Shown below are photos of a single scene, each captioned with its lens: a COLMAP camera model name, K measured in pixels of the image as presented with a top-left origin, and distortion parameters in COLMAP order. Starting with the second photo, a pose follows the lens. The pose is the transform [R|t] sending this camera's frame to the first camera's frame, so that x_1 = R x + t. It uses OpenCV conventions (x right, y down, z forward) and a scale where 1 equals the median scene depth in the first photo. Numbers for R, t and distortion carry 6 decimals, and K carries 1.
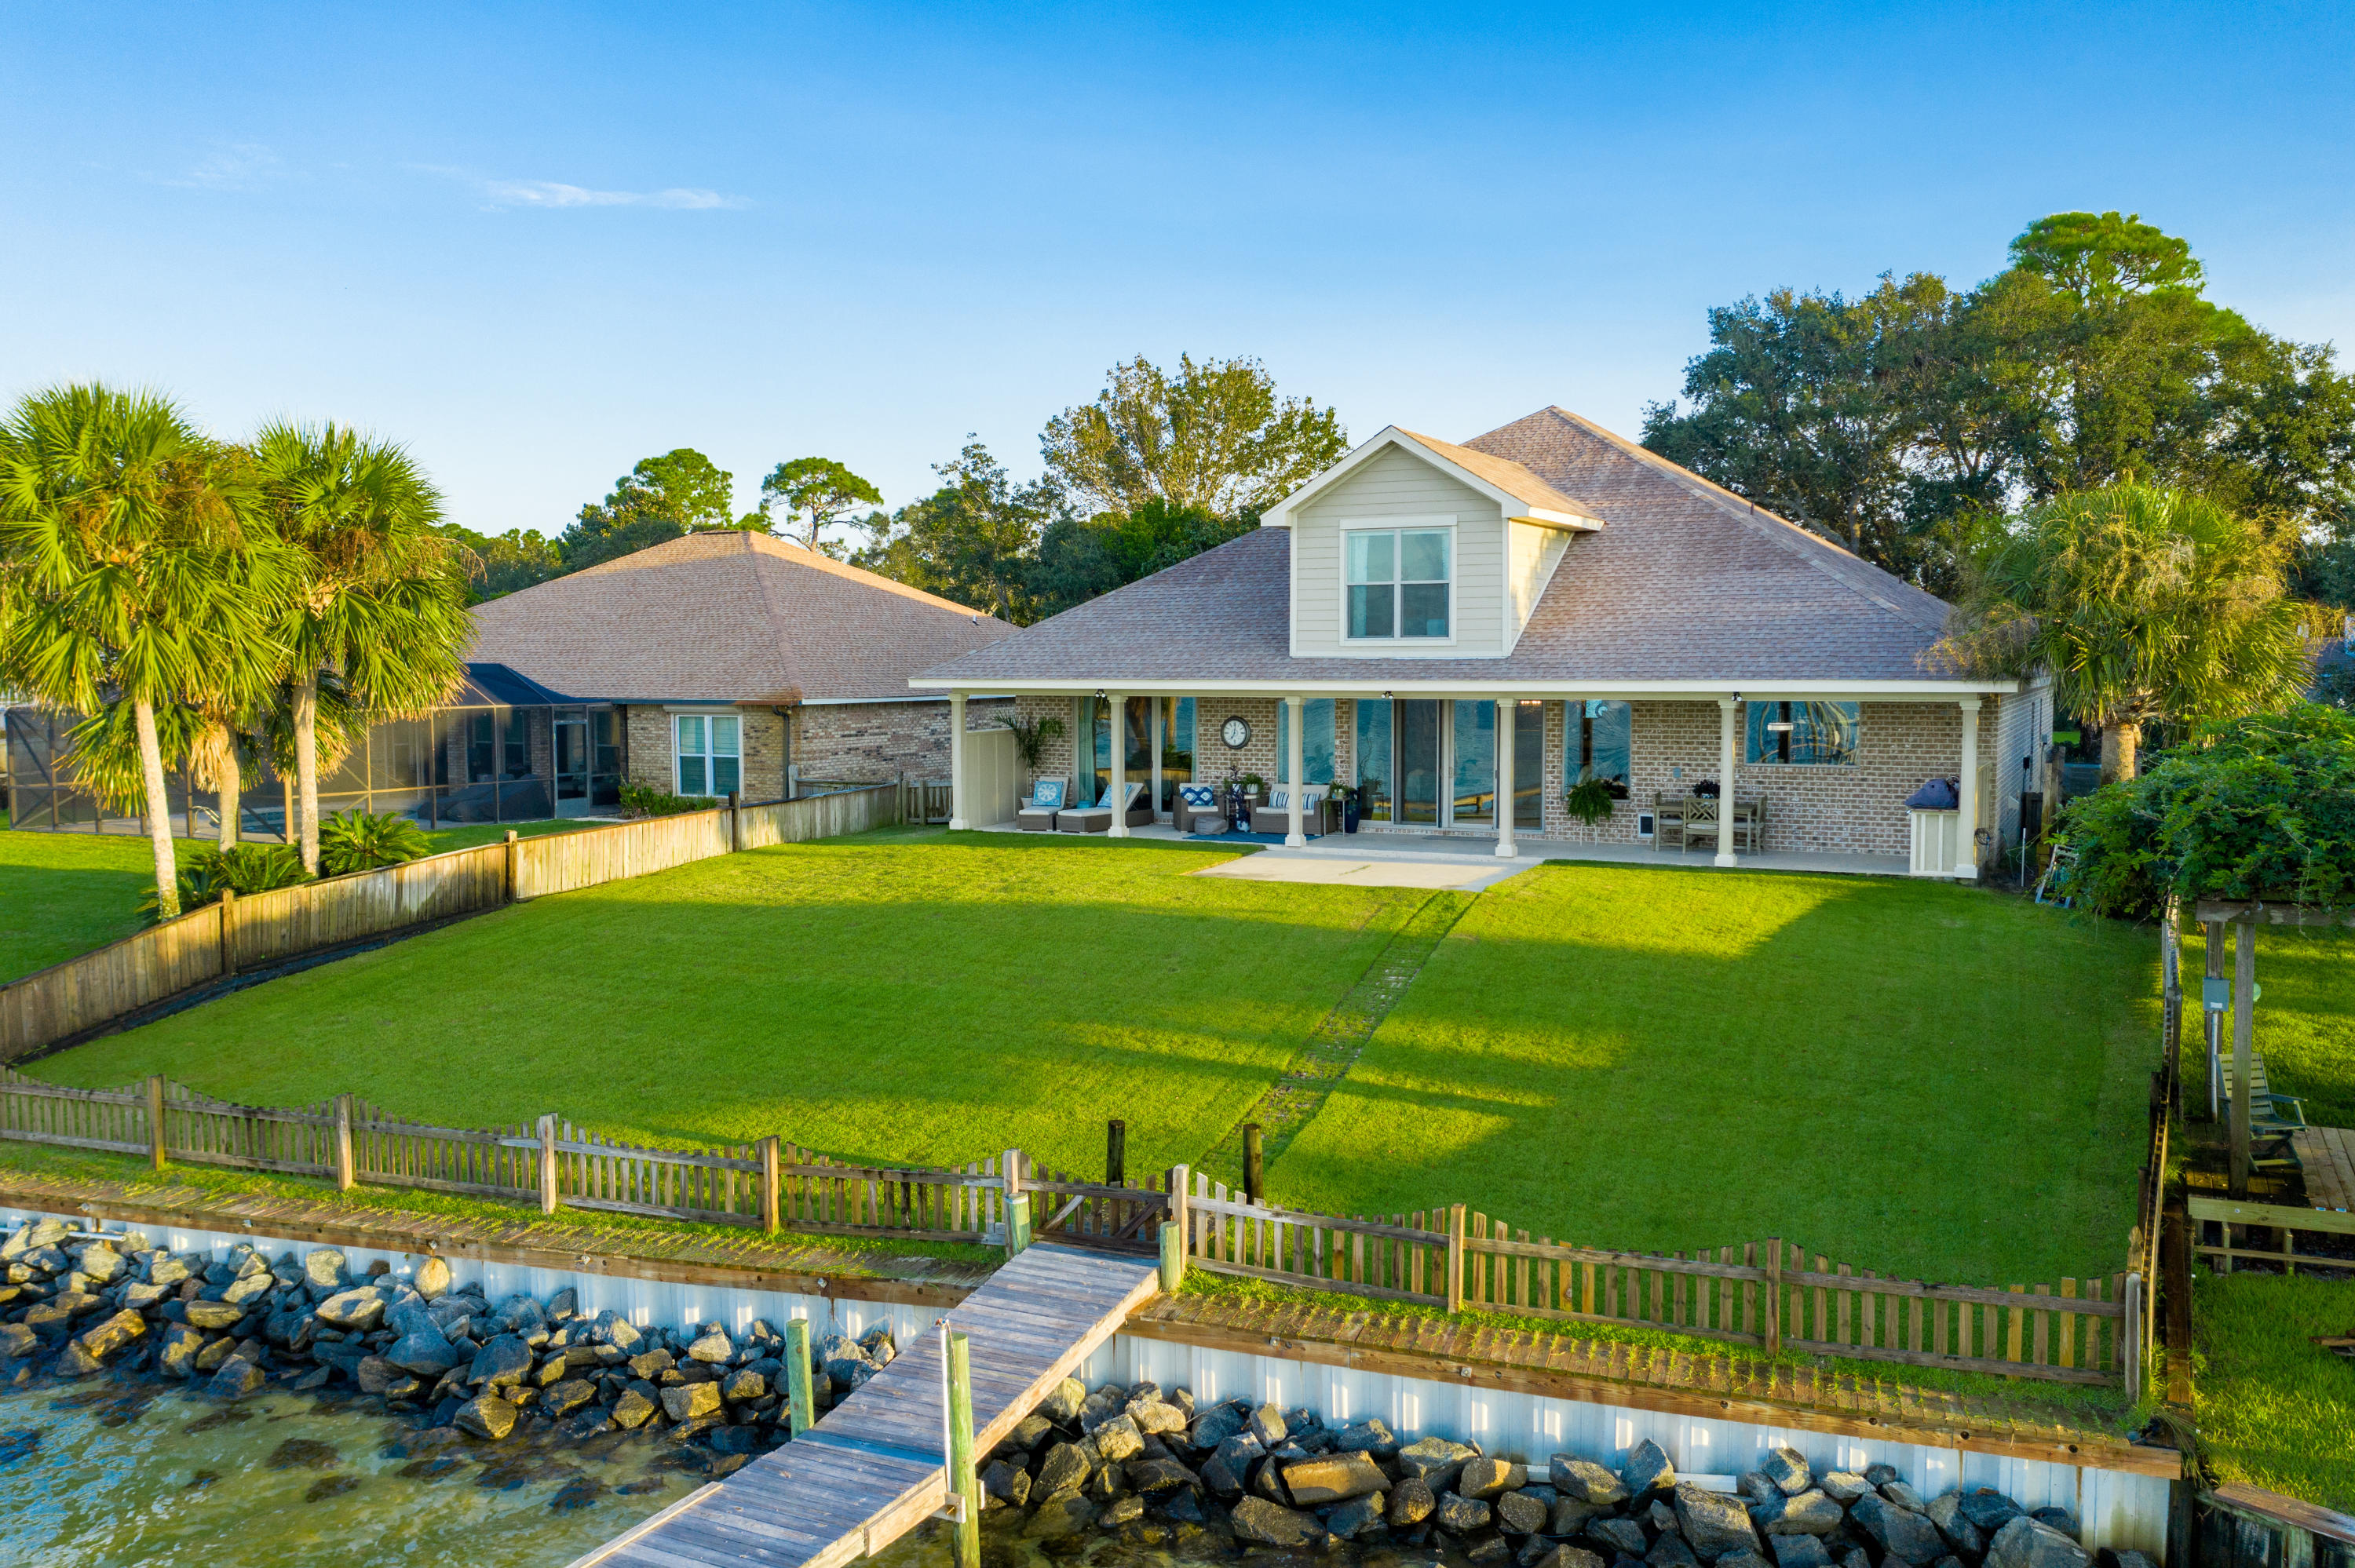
lens RADIAL K [[1852.5, 0, 1177.5], [0, 1852.5, 784.0], [0, 0, 1]] dist [-0.001977, 0.002940]
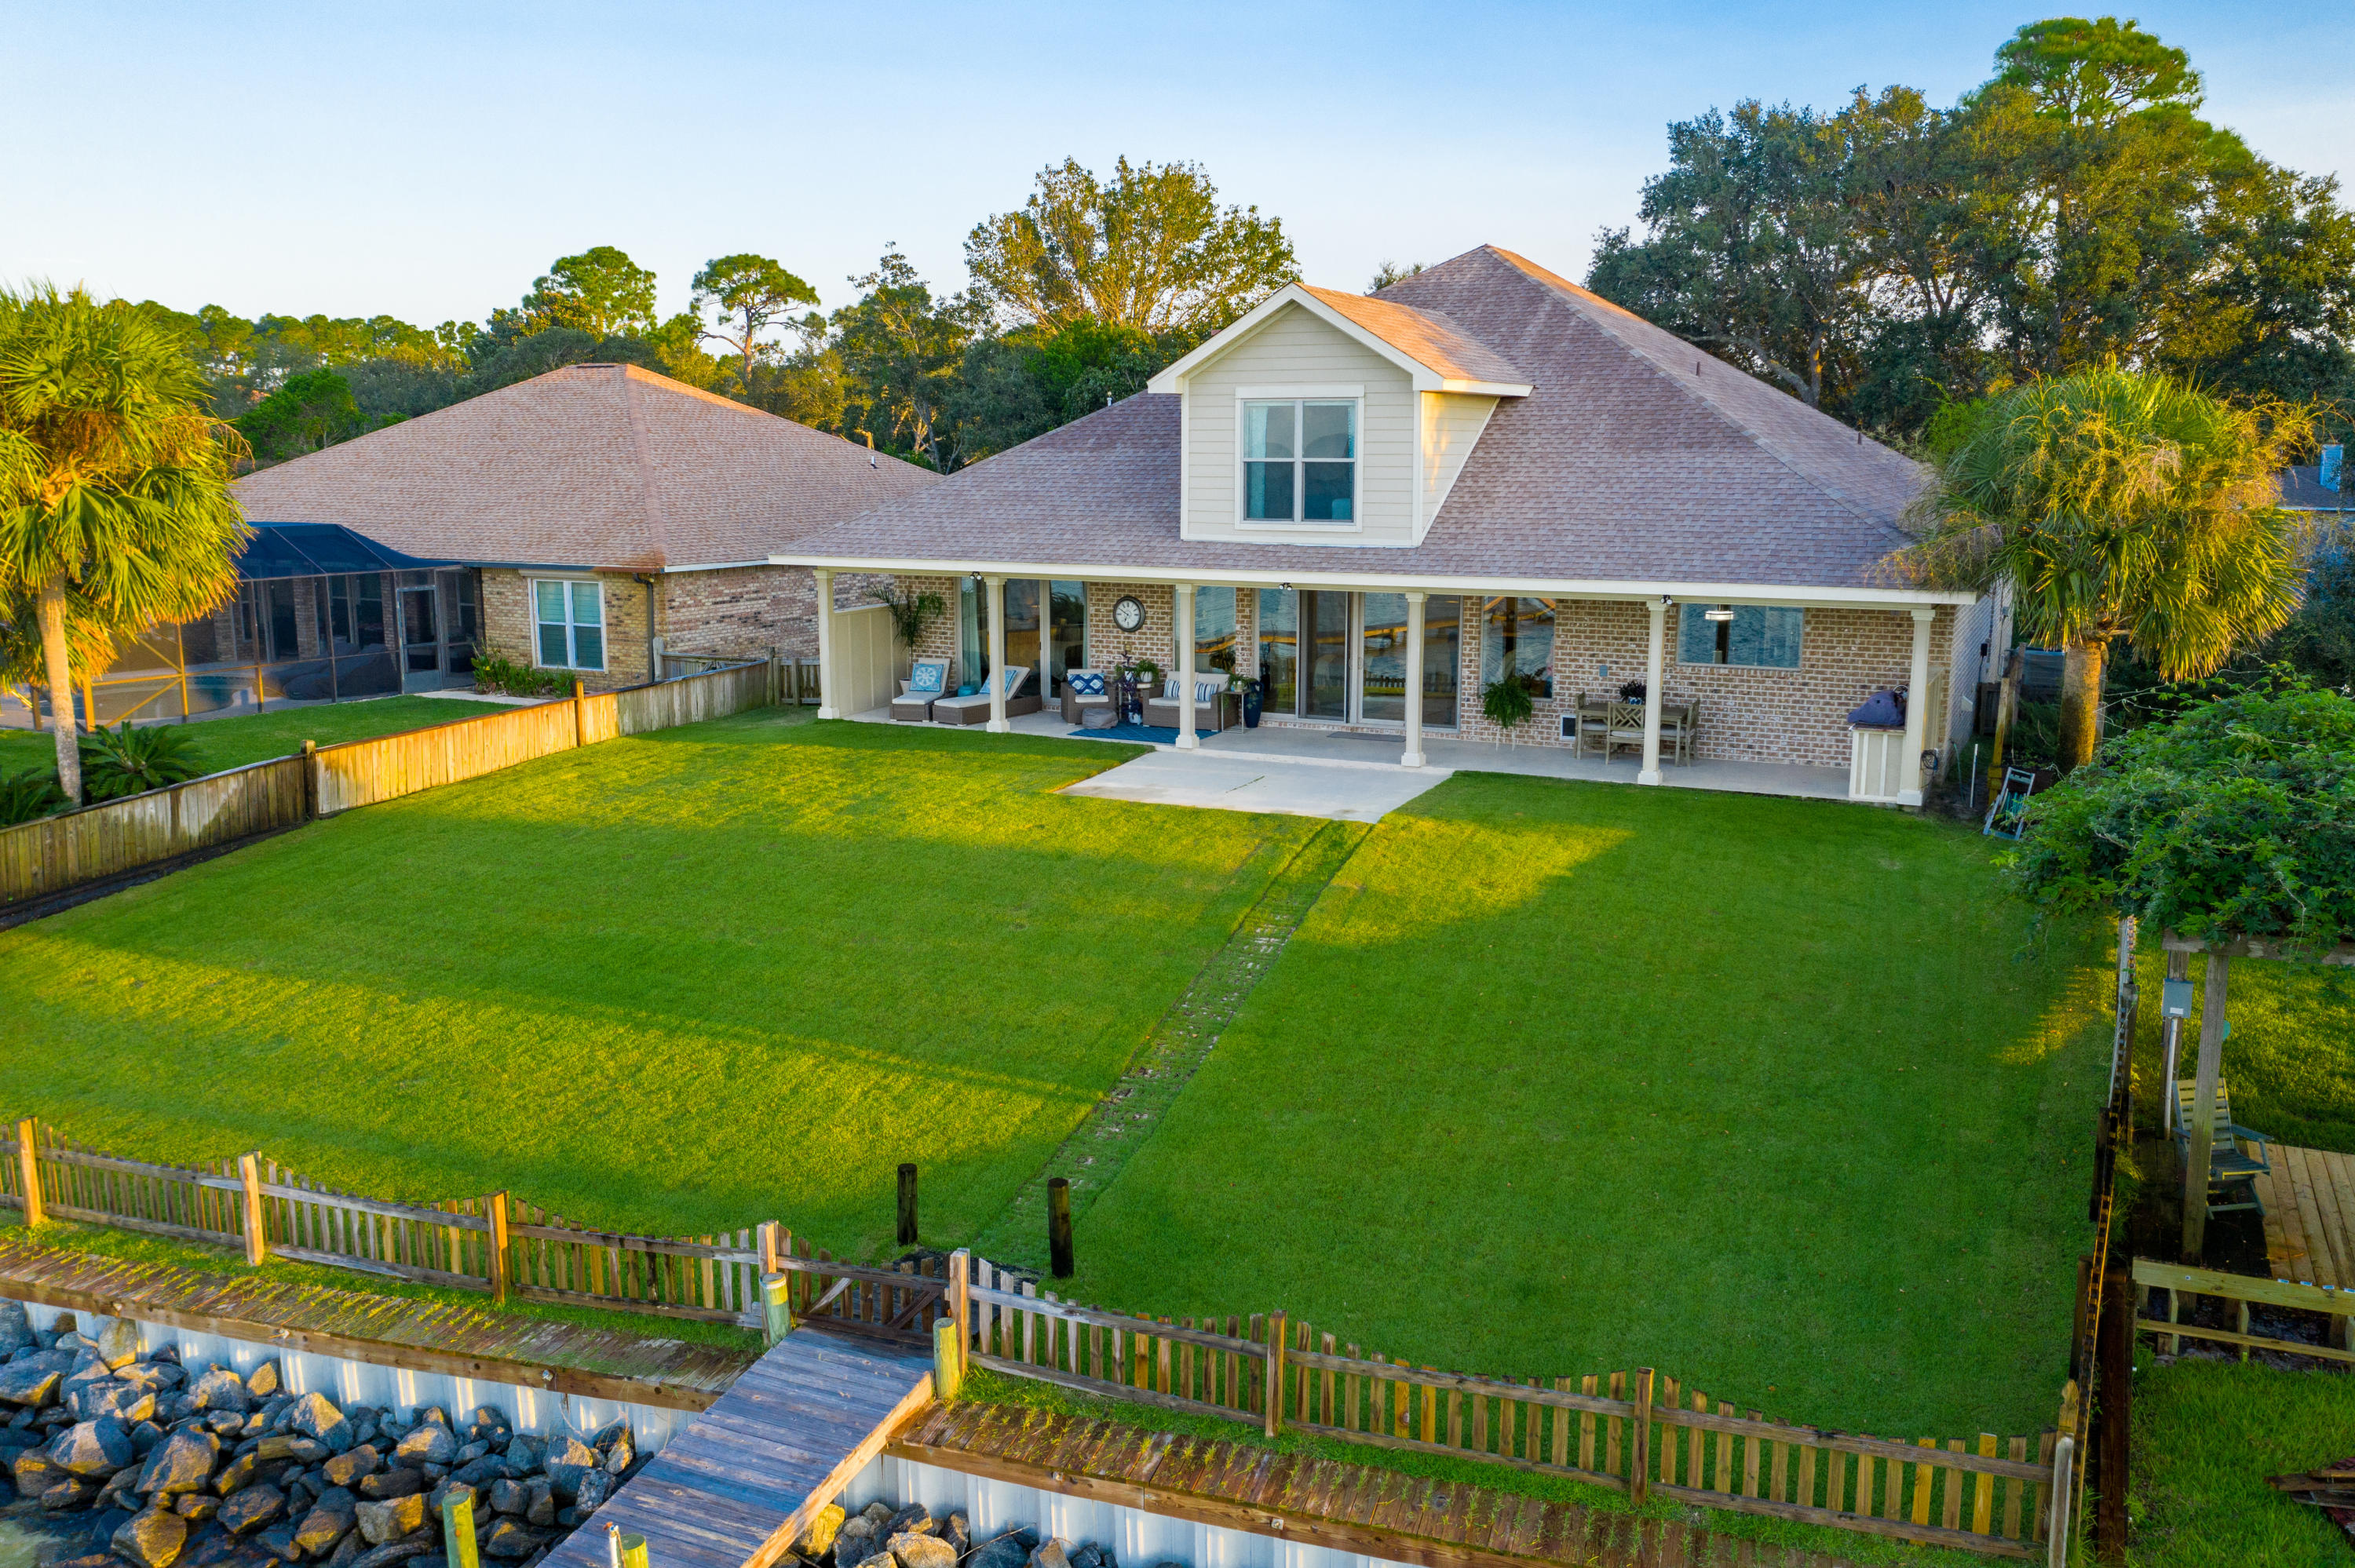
lens RADIAL K [[1853.0, 0, 1178.5], [0, 1853.0, 778.6], [0, 0, 1]] dist [-0.007220, 0.000332]
pose [[0.999831, 0.000570, 0.018380, 0.055969], [-0.002541, 0.994213, 0.107396, -0.064953], [-0.018213, -0.107424, 0.994046, 0.116740]]
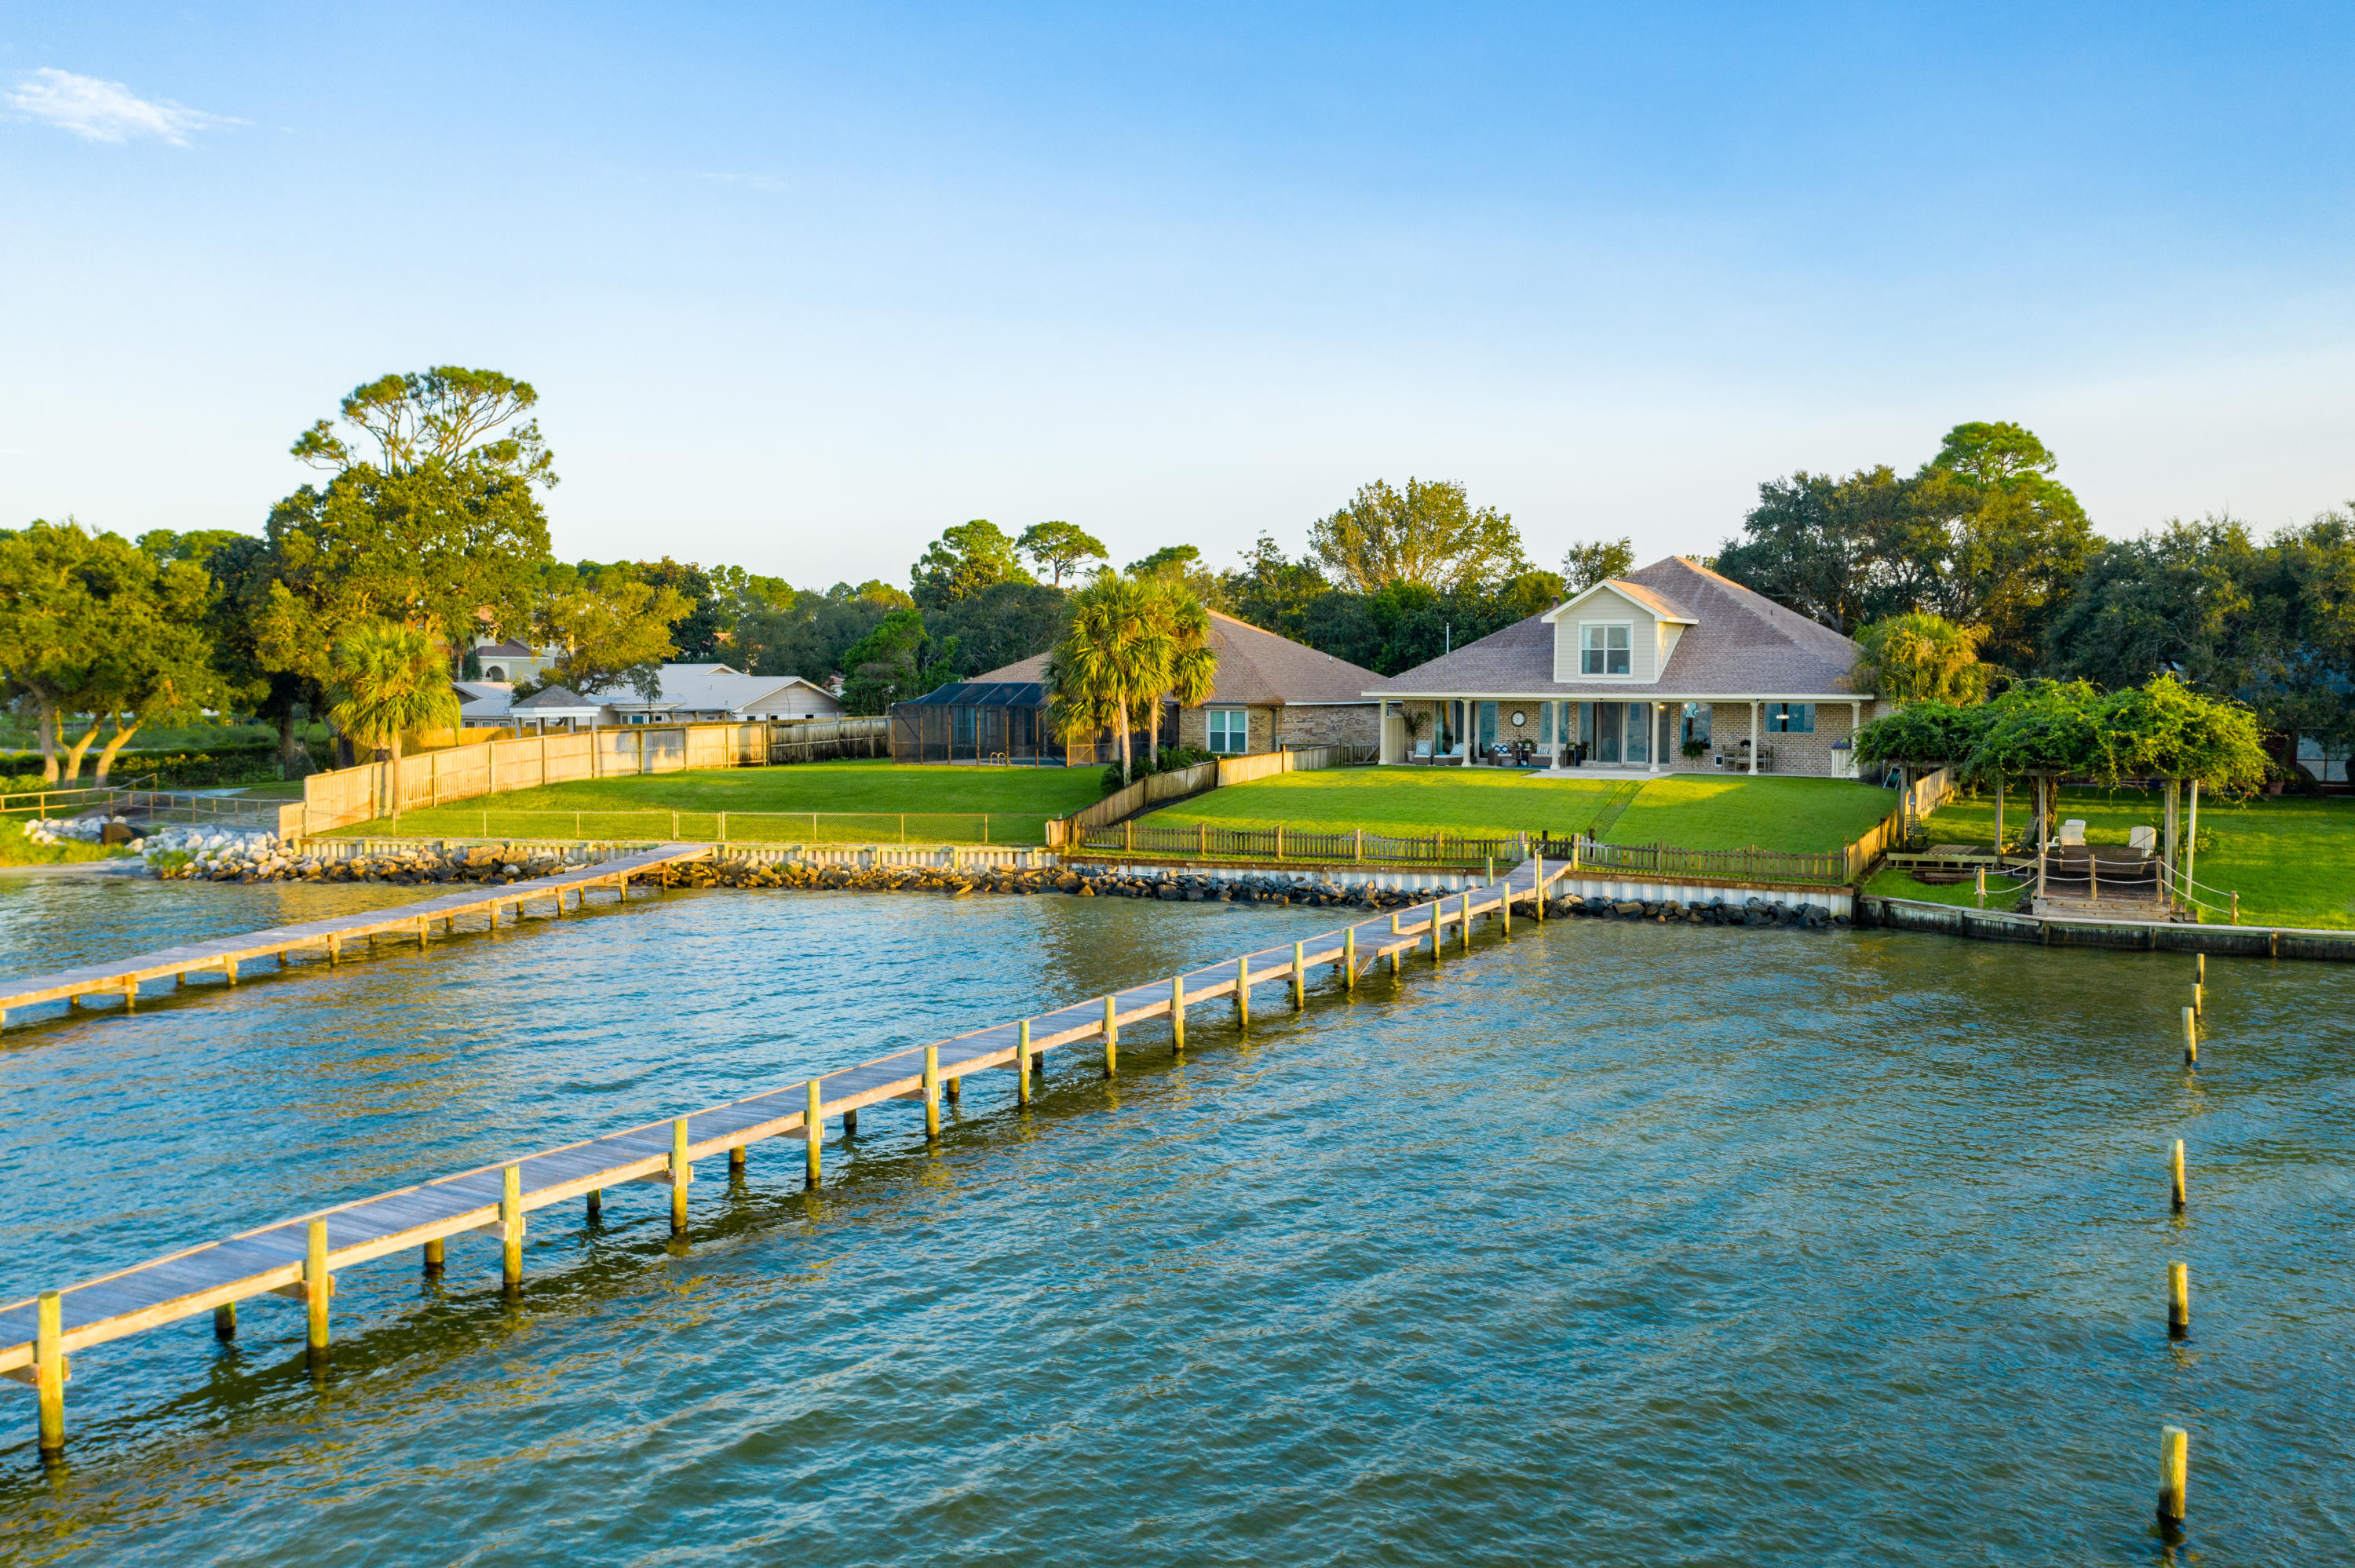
lens RADIAL K [[1852.5, 0, 1177.5], [0, 1852.5, 784.0], [0, 0, 1]] dist [-0.001977, 0.002940]
pose [[0.999163, 0.008617, -0.039977, -0.381793], [-0.009124, 0.999880, -0.012509, 0.107005], [0.039865, 0.012864, 0.999122, -1.553389]]
